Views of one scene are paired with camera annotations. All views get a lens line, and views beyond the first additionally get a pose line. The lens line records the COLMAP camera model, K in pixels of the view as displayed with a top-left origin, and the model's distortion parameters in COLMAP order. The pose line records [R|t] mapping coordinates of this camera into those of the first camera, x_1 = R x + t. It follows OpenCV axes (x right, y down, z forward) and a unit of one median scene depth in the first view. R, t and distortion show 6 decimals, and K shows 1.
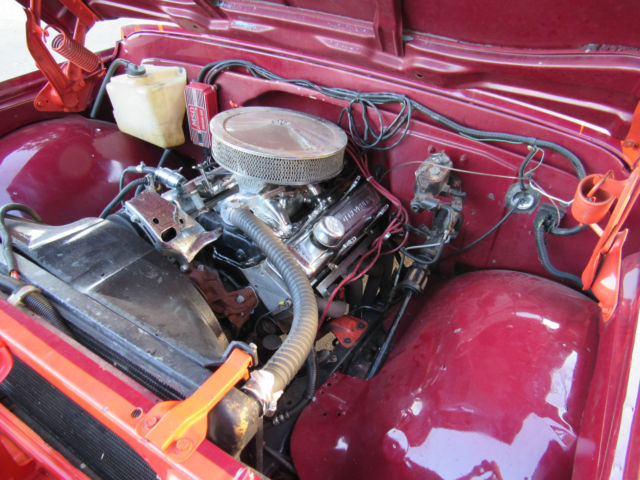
lens RADIAL K [[455.7, 0, 320.0], [0, 455.7, 240.0], [0, 0, 1]] dist [-0.034580, 0.020347]
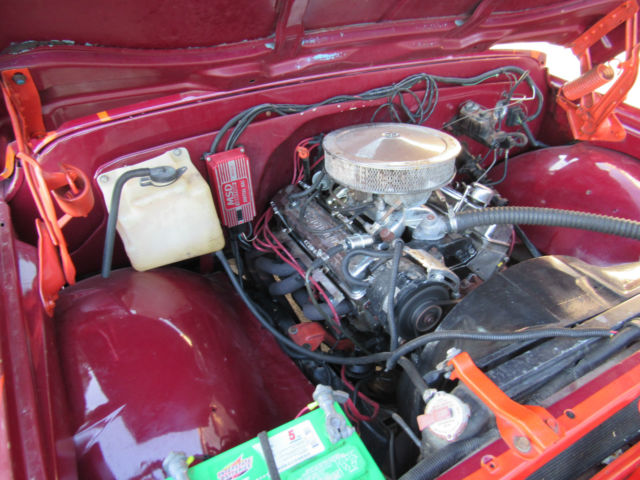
lens RADIAL K [[455.7, 0, 320.0], [0, 455.7, 240.0], [0, 0, 1]] dist [-0.034580, 0.020347]
pose [[0.515320, -0.552515, 0.655112, -0.941473], [0.530591, 0.805991, 0.262394, -0.412227], [-0.672992, 0.212380, 0.708503, 0.432315]]
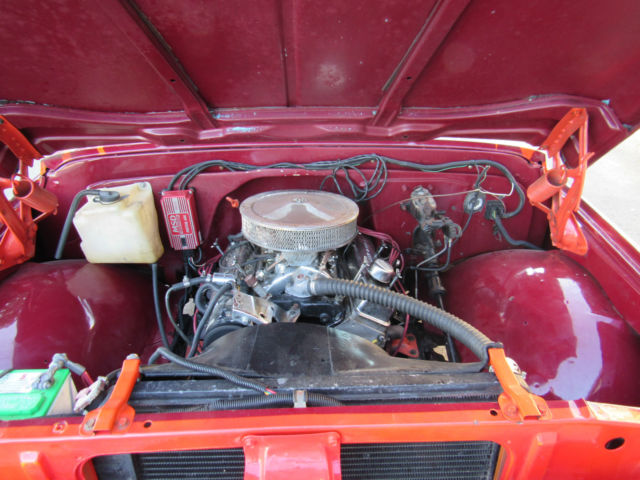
lens RADIAL K [[455.7, 0, 320.0], [0, 455.7, 240.0], [0, 0, 1]] dist [-0.034580, 0.020347]
pose [[0.837510, -0.317070, 0.445022, -0.581264], [0.367417, 0.929600, -0.029139, -0.110841], [-0.404453, 0.187913, 0.895046, -0.040878]]
